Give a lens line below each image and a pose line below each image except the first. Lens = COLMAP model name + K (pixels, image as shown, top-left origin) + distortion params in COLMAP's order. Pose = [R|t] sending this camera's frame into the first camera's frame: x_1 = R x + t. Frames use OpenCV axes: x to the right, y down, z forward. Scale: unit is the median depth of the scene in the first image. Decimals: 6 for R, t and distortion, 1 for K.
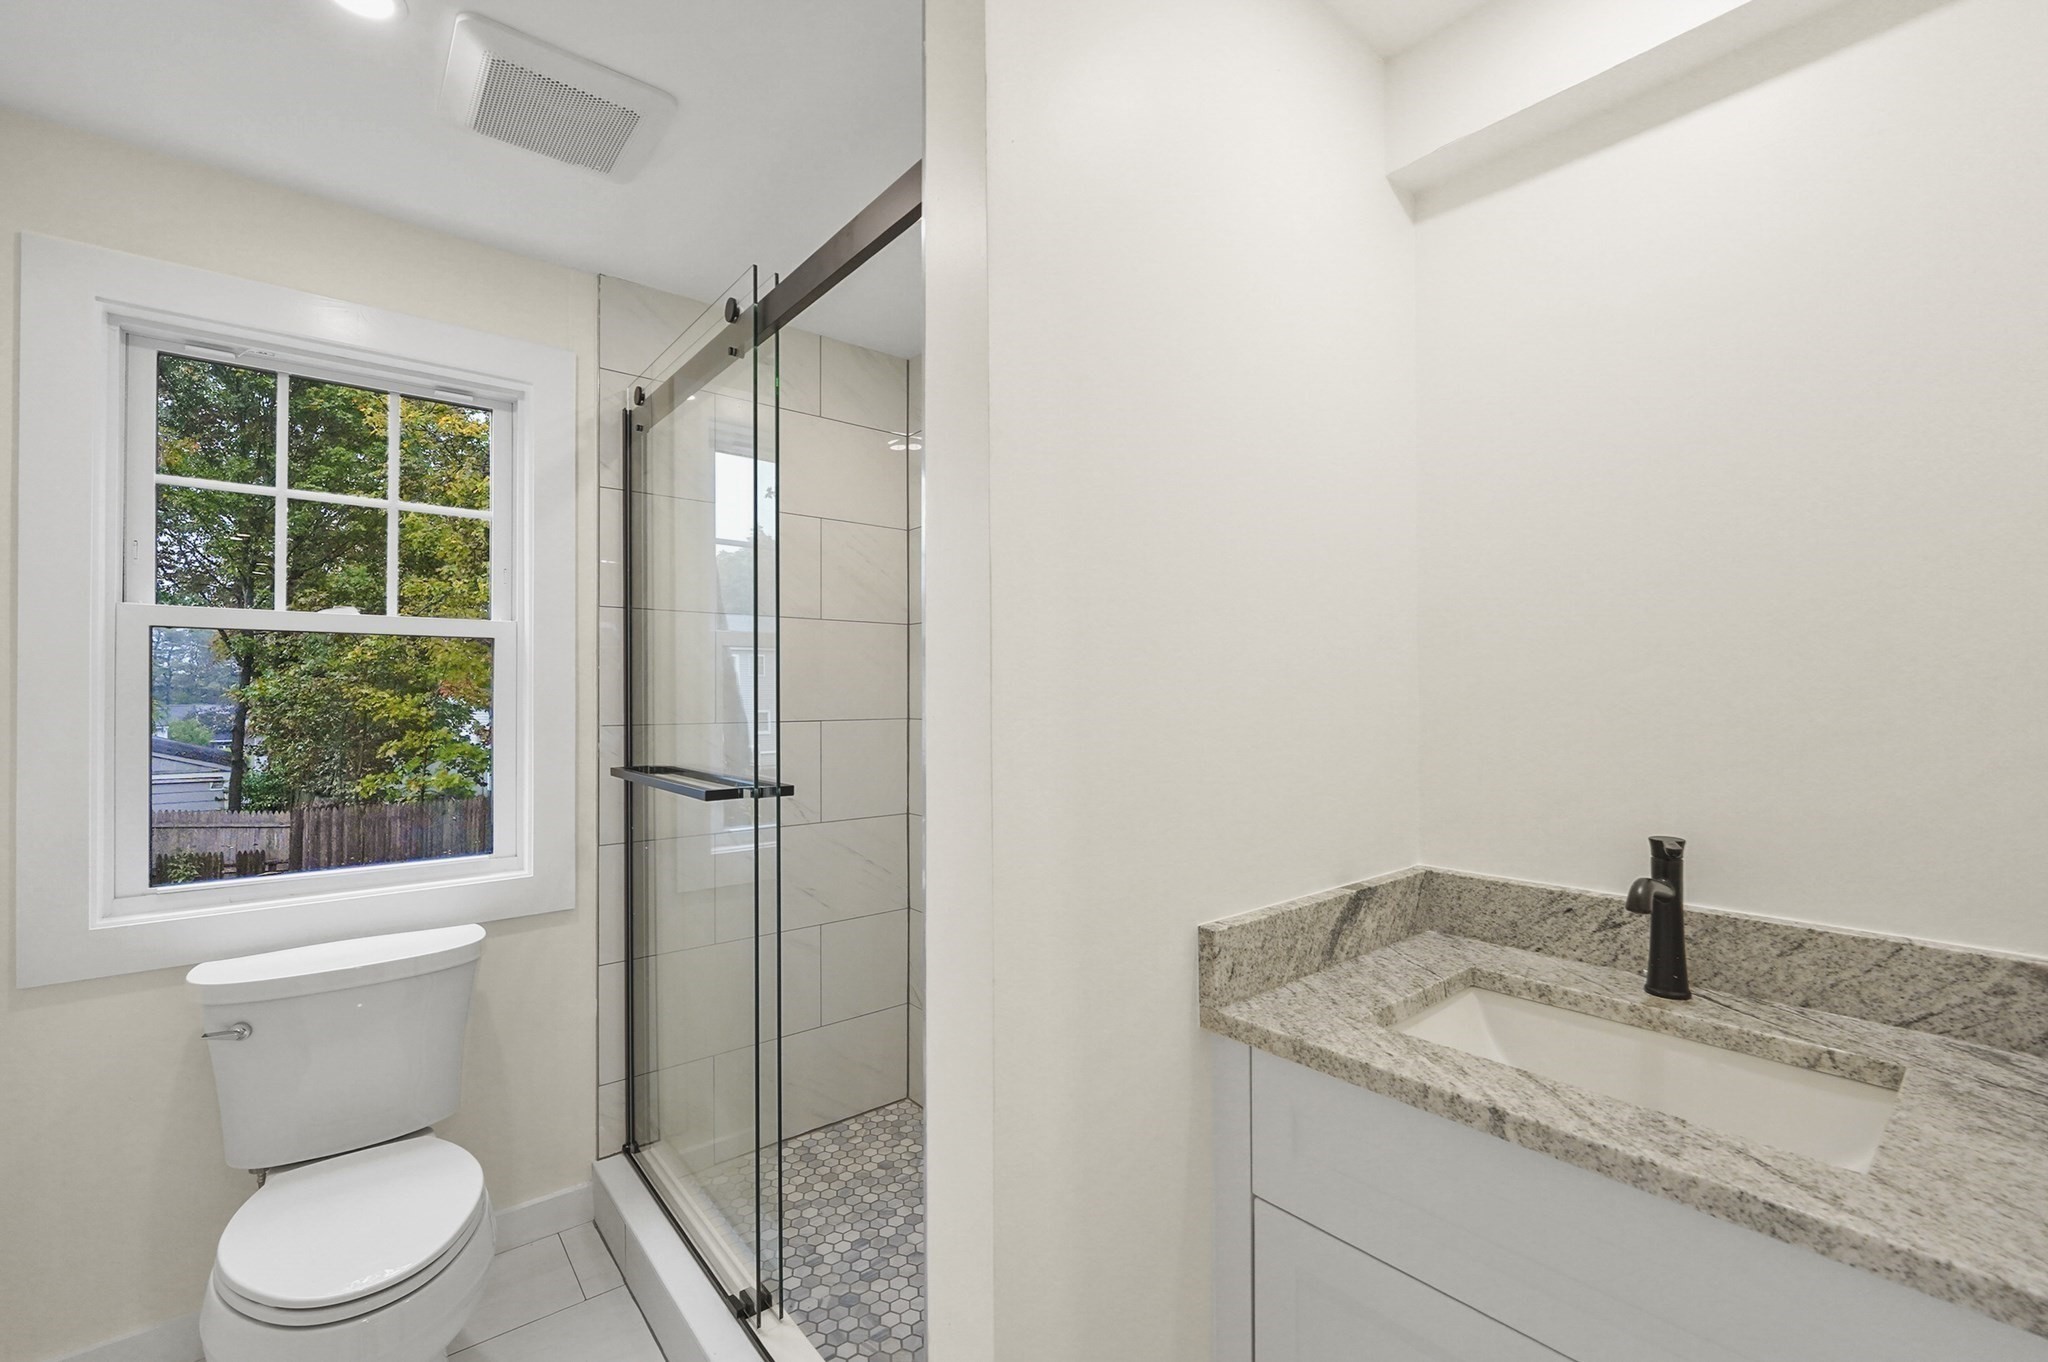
lens RADIAL K [[852.3, 0, 1036.1], [0, 852.3, 678.9], [0, 0, 1]] dist [-0.007730, -0.002744]
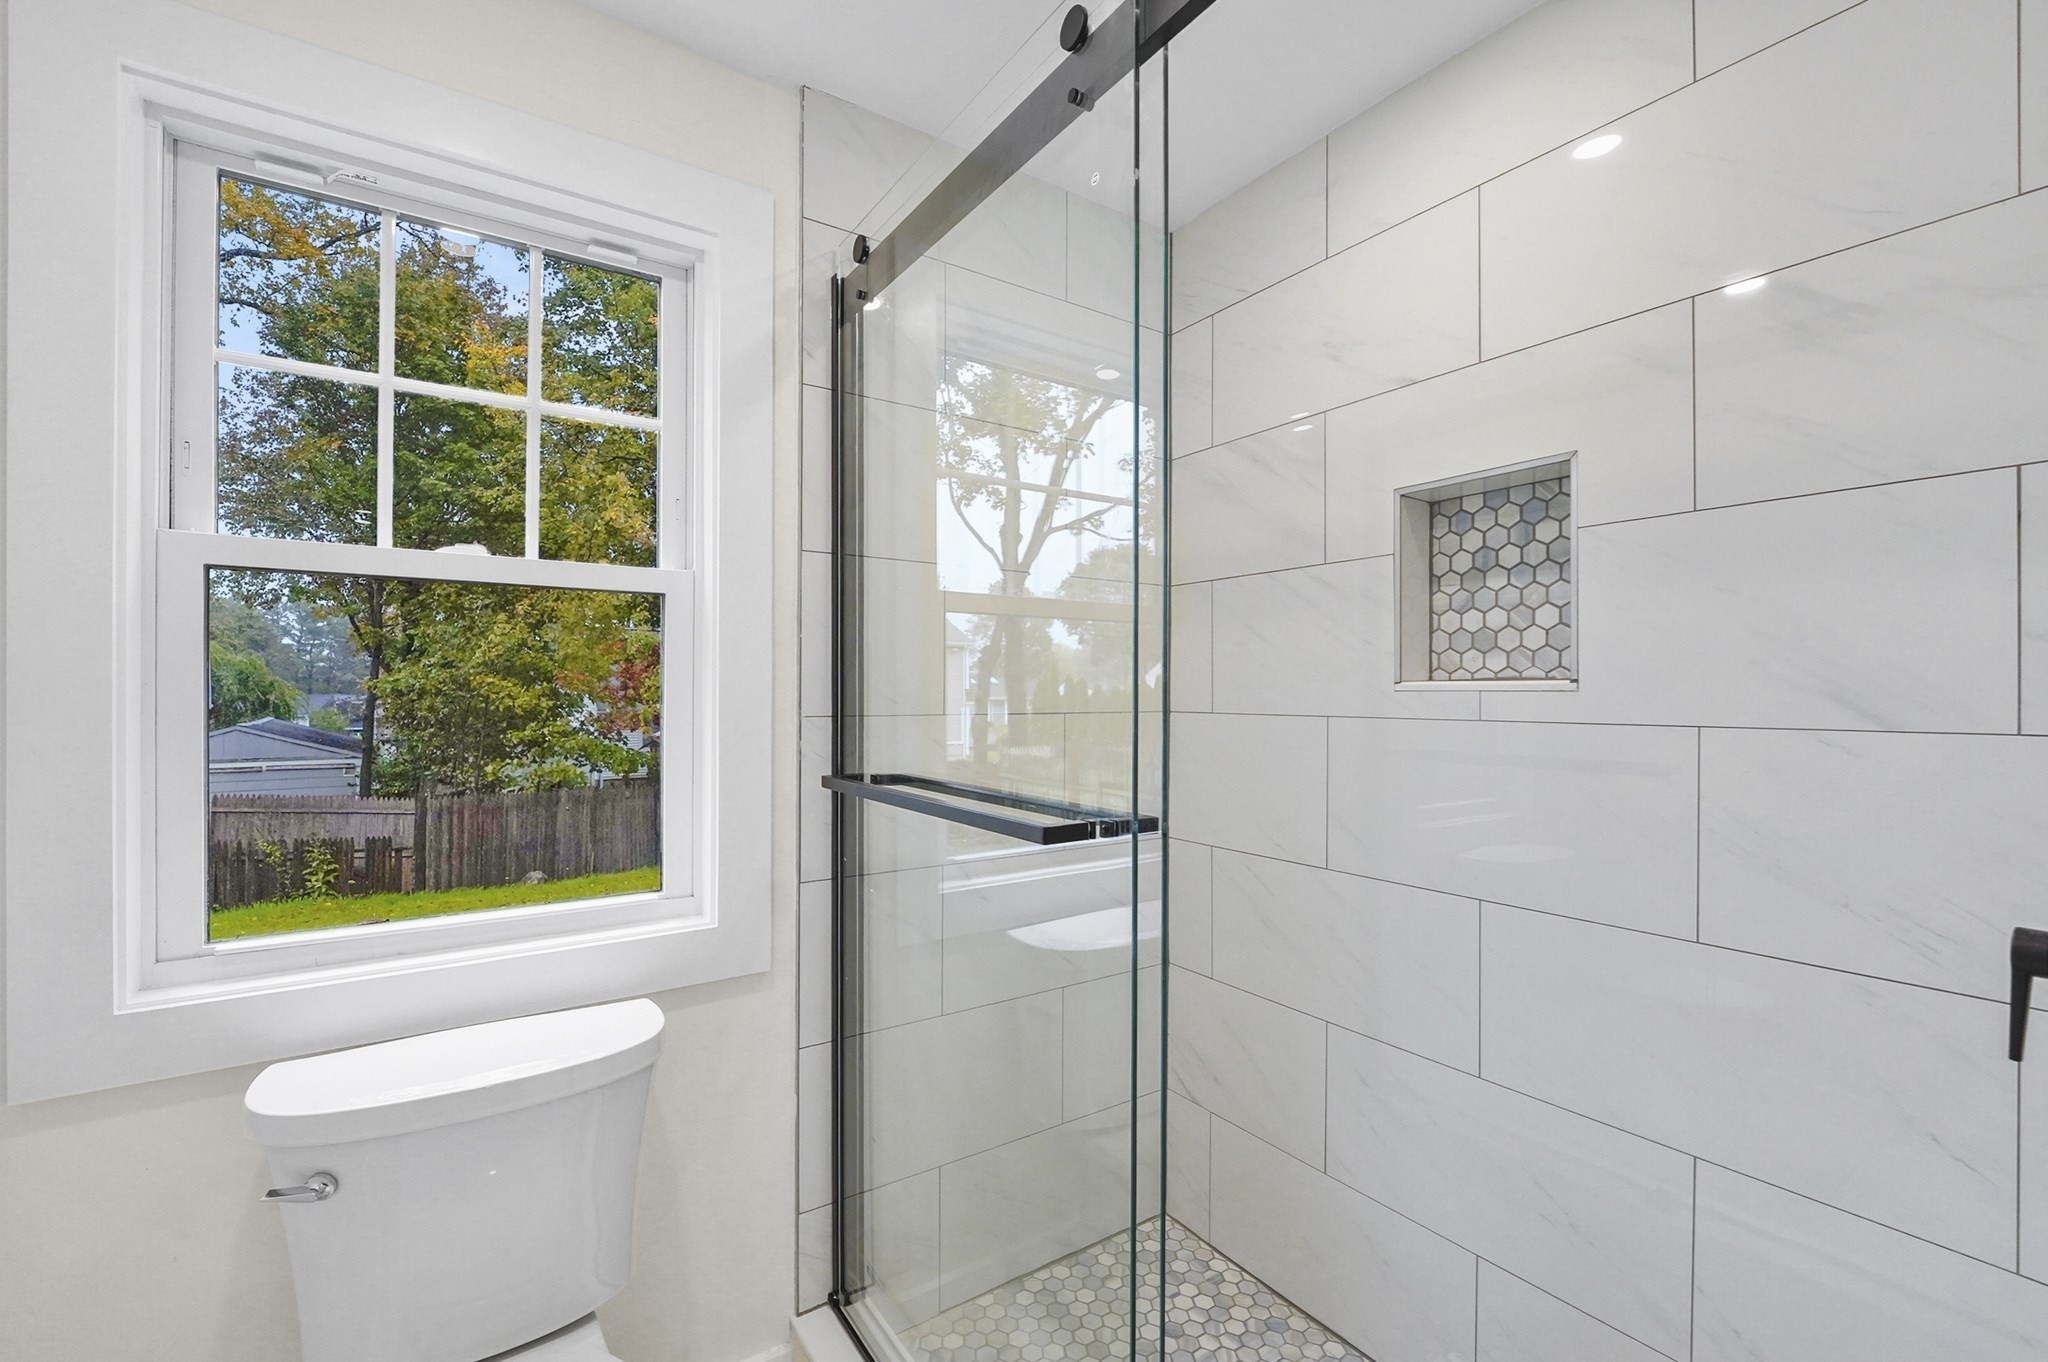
lens RADIAL K [[852.3, 0, 1032.4], [0, 852.3, 683.0], [0, 0, 1]] dist [-0.007730, -0.002744]
pose [[0.995463, 0.006336, -0.094934, -0.249225], [-0.005457, 0.999940, 0.009517, 0.018623], [0.094988, -0.008956, 0.995438, 0.299690]]
